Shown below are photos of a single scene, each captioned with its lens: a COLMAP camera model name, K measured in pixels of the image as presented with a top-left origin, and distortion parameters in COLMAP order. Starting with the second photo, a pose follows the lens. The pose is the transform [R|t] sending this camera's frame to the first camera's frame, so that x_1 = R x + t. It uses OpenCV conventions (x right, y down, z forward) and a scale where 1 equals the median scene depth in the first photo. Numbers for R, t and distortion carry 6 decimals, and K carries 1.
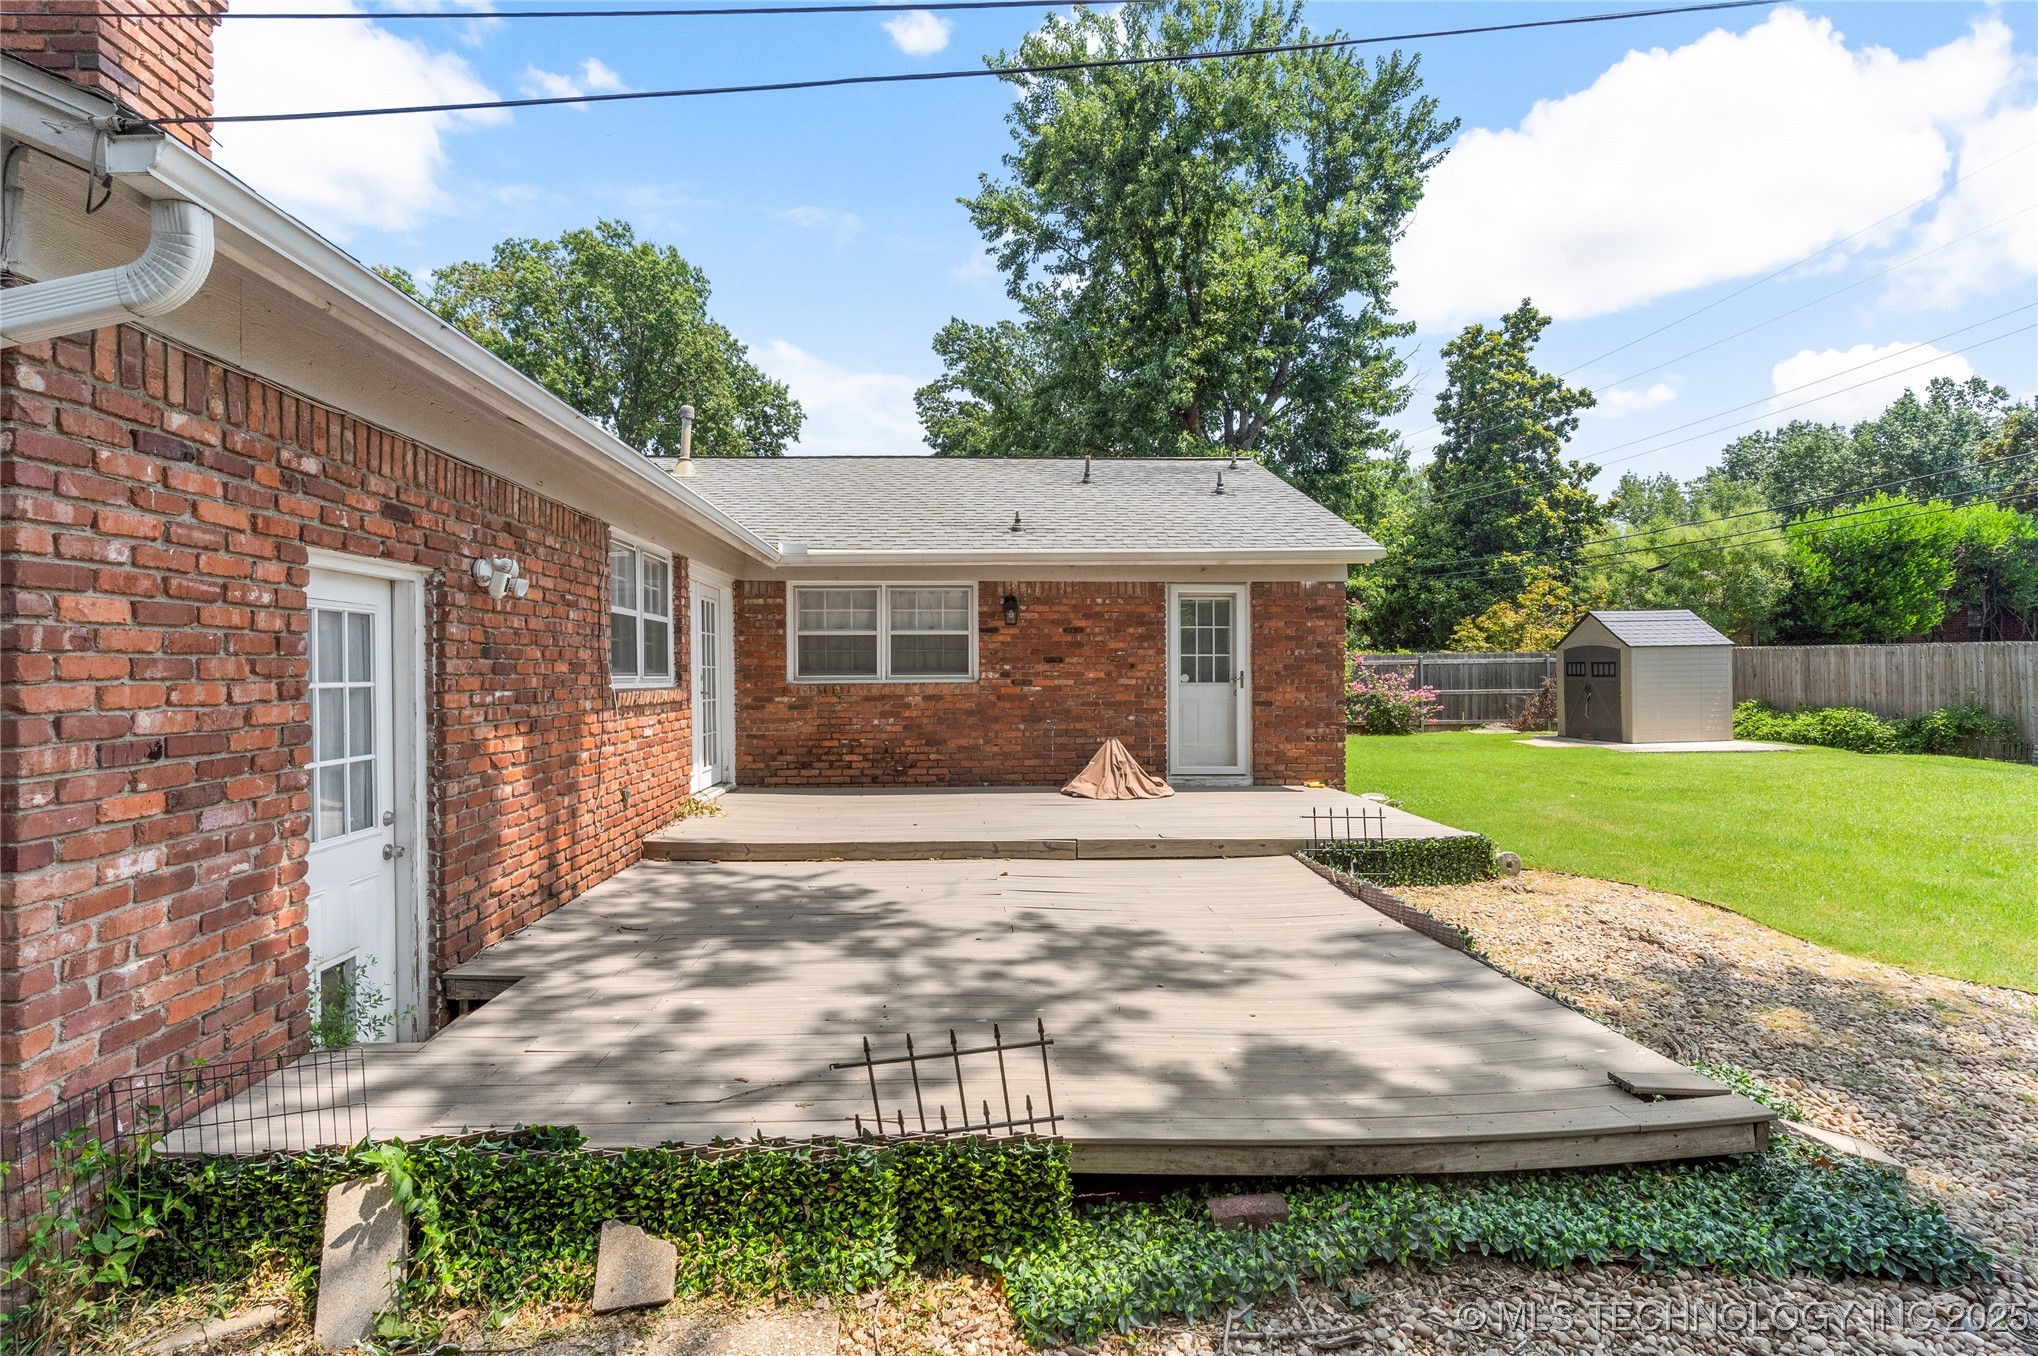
lens RADIAL K [[980.1, 0, 1019.0], [0, 980.1, 678.0], [0, 0, 1]] dist [0.000331, 0.000237]
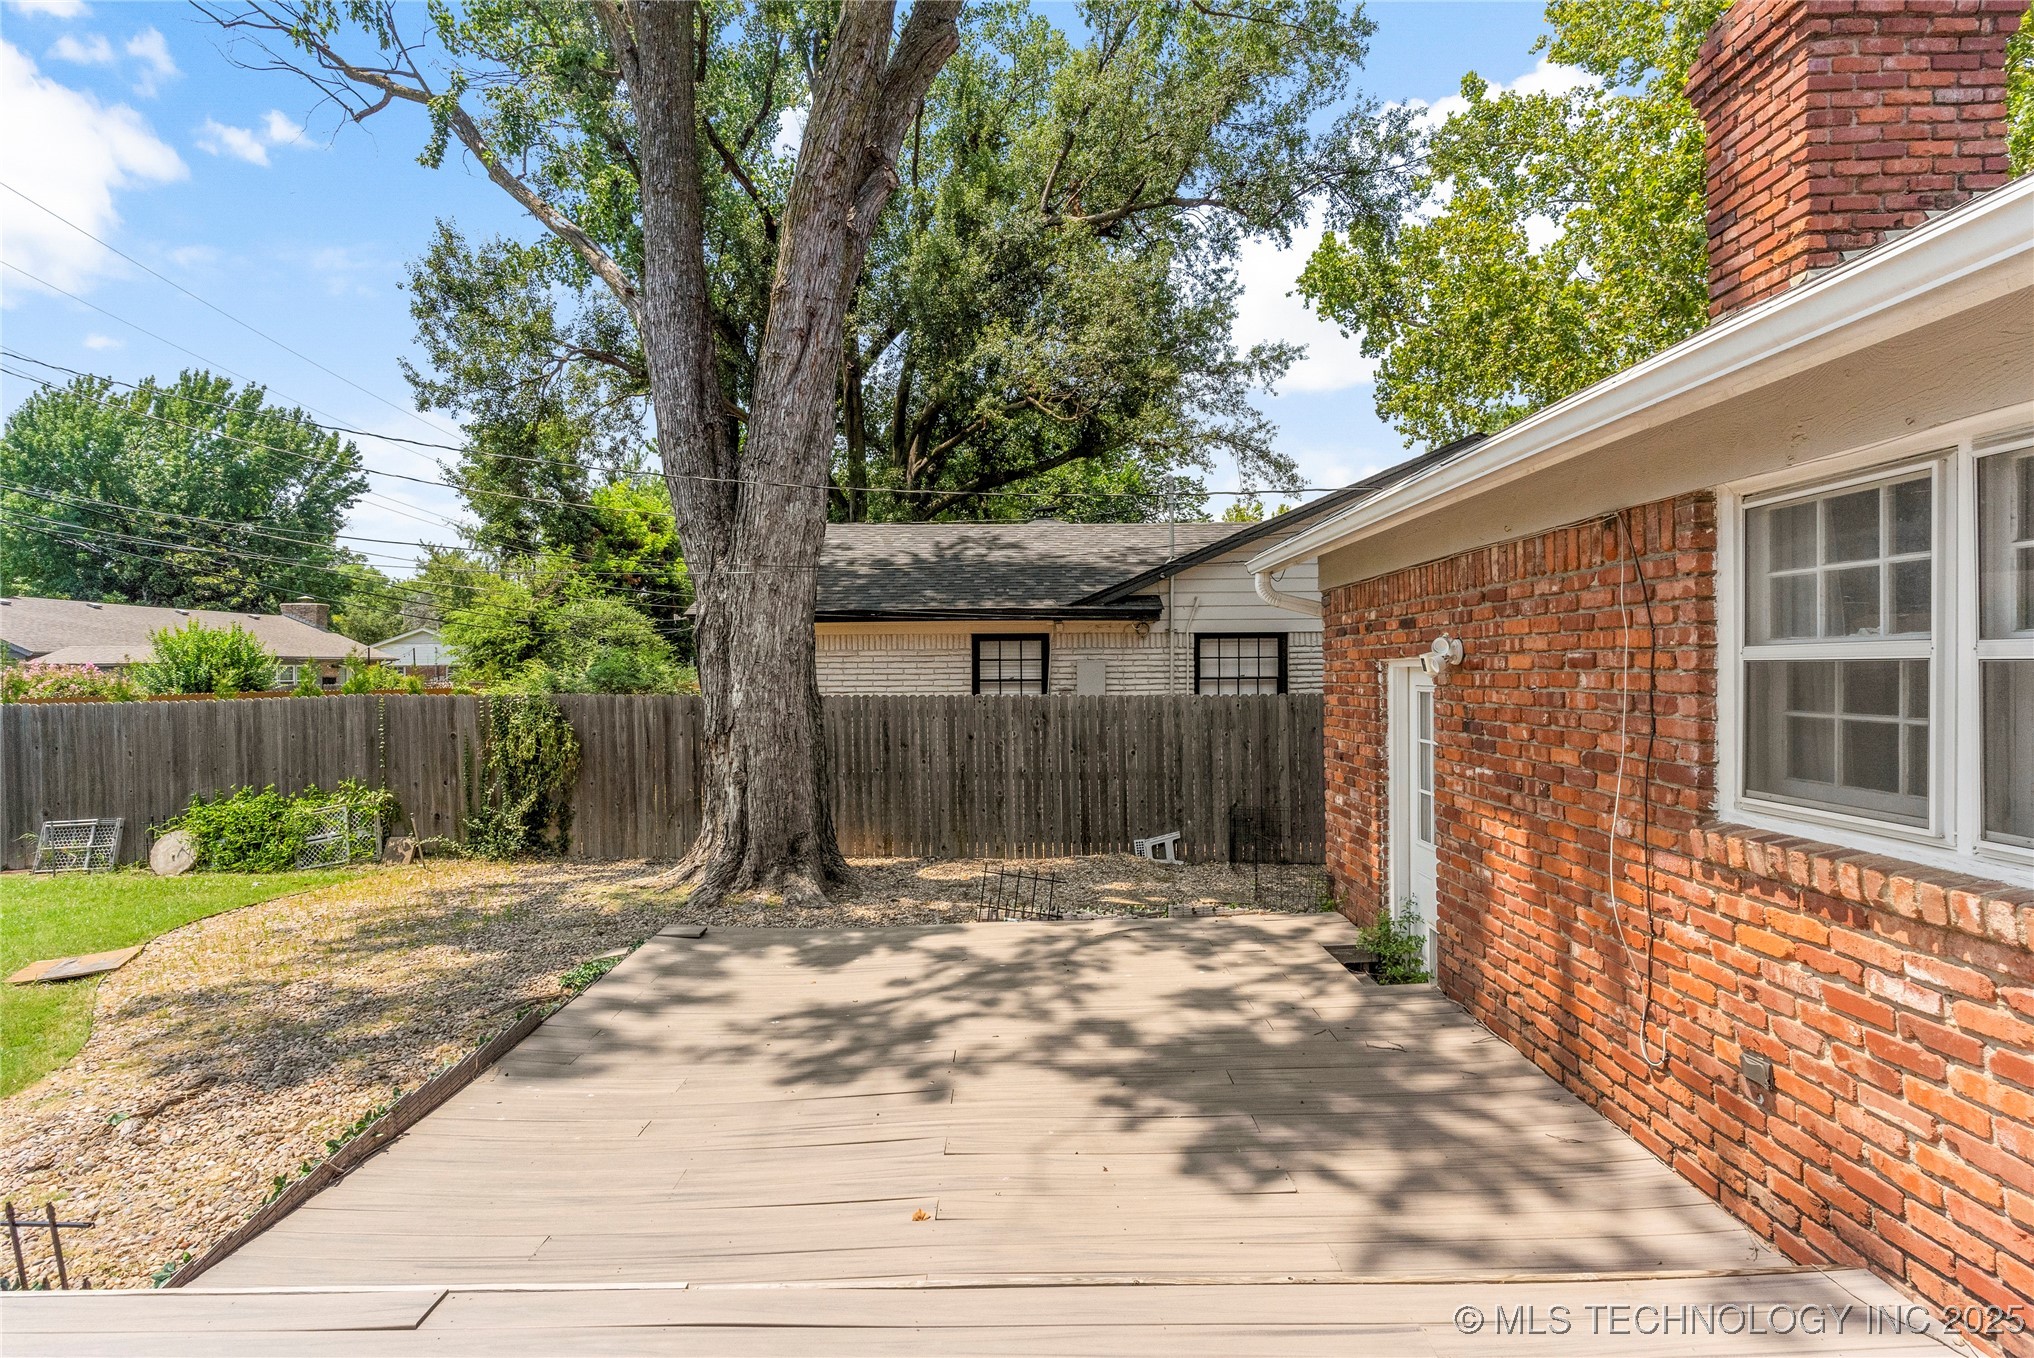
lens RADIAL K [[978.2, 0, 1017.0], [0, 978.2, 679.0], [0, 0, 1]] dist [0.000331, 0.000237]
pose [[-0.998063, 0.020818, 0.058617, -0.057871], [0.021969, 0.999577, 0.019054, -0.047859], [-0.058196, 0.020305, -0.998099, 0.925397]]
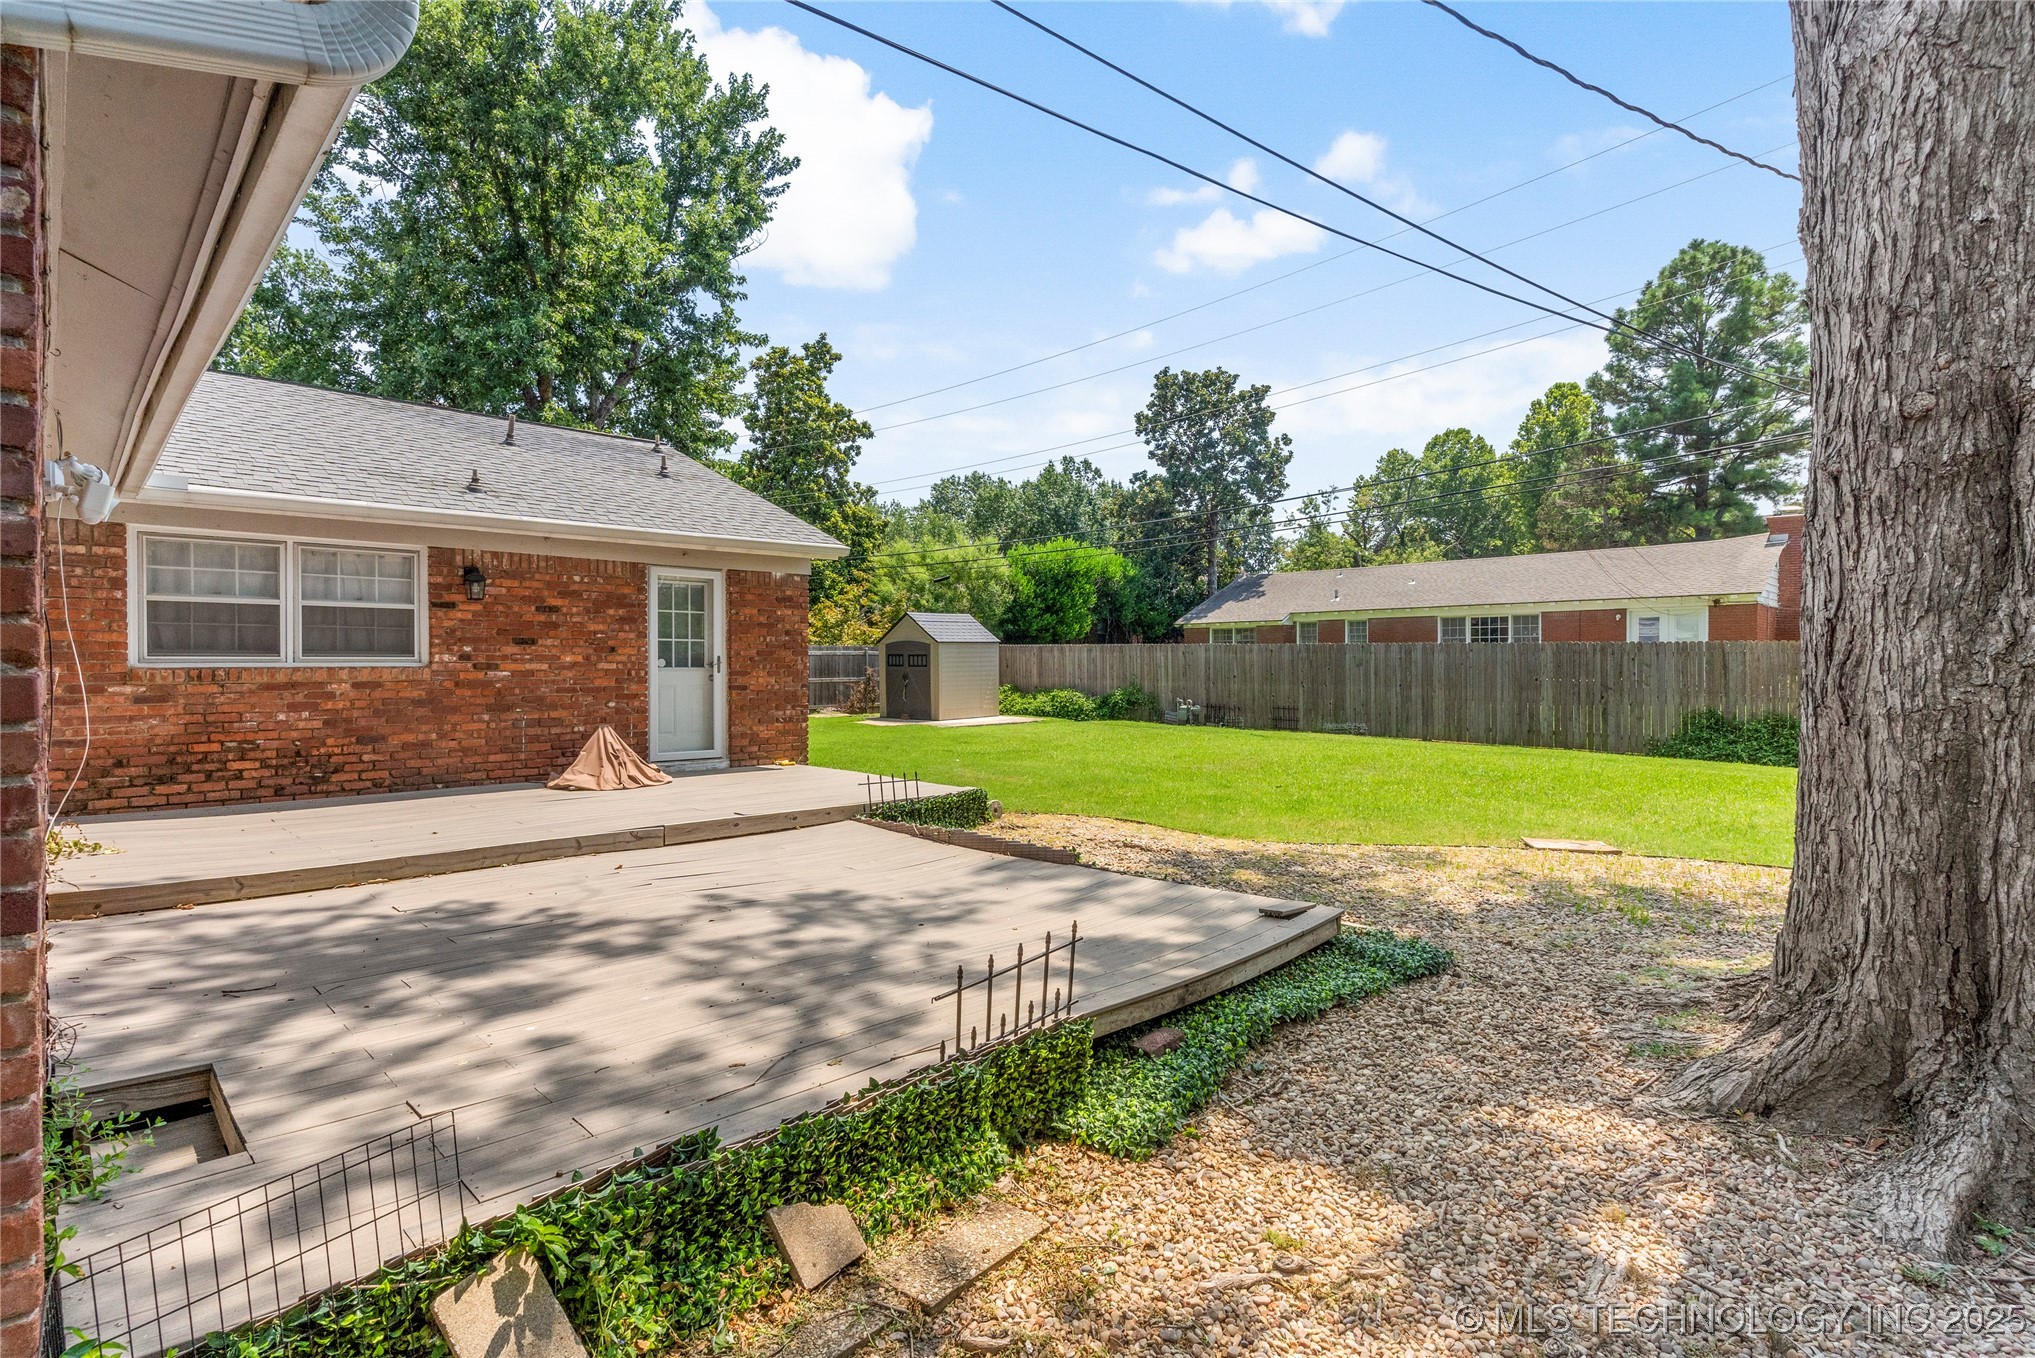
lens RADIAL K [[977.5, 0, 1017.5], [0, 977.5, 679.0], [0, 0, 1]] dist [-0.001764, -0.000156]
pose [[0.742385, -0.005781, 0.669948, -0.224019], [0.000835, 0.999970, 0.007703, 0.009099], [-0.669973, -0.005159, 0.742368, 0.037141]]
